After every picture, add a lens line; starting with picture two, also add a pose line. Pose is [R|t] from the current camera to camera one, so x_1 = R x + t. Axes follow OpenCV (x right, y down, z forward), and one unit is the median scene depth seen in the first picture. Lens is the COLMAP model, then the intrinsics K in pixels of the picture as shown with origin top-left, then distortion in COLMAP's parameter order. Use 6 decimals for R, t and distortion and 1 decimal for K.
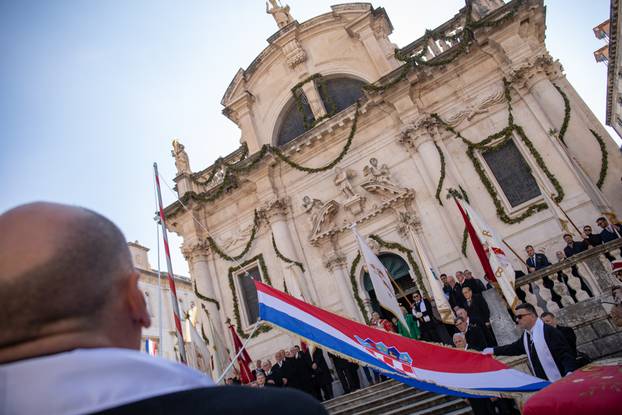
lens RADIAL K [[414.2, 0, 311.0], [0, 414.2, 207.5], [0, 0, 1]] dist [-0.119585, 0.093818]
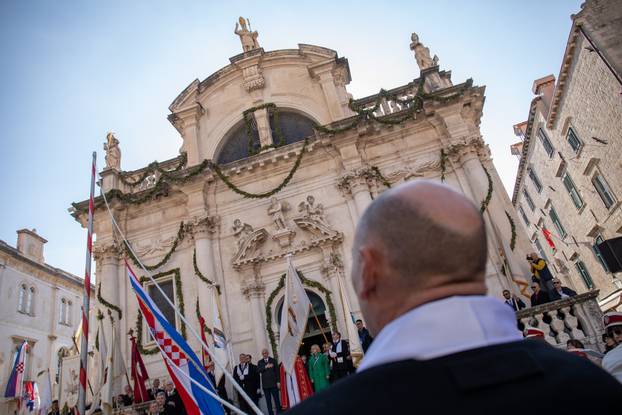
lens RADIAL K [[414.2, 0, 311.0], [0, 414.2, 207.5], [0, 0, 1]] dist [-0.119585, 0.093818]
pose [[0.960233, 0.205438, 0.189069, -0.034763], [-0.190266, 0.977089, -0.095369, 0.005816], [-0.204329, 0.055603, 0.977322, -0.004168]]
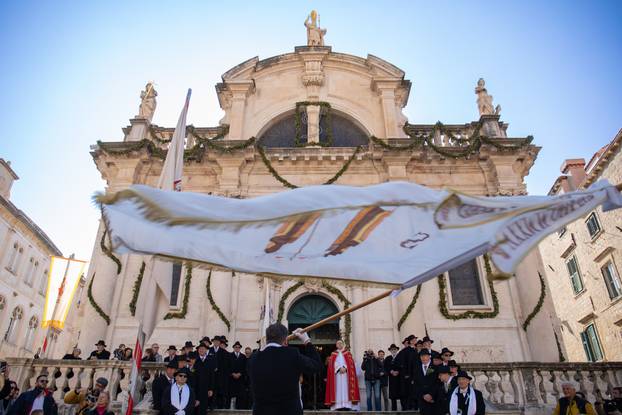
lens RADIAL K [[437.7, 0, 301.5], [0, 437.7, 212.4], [0, 0, 1]] dist [-0.120303, 0.091631]
pose [[0.851357, 0.468873, 0.235265, -0.179033], [-0.441755, 0.882659, -0.160515, 0.116016], [-0.282920, 0.032726, 0.958585, 0.017584]]
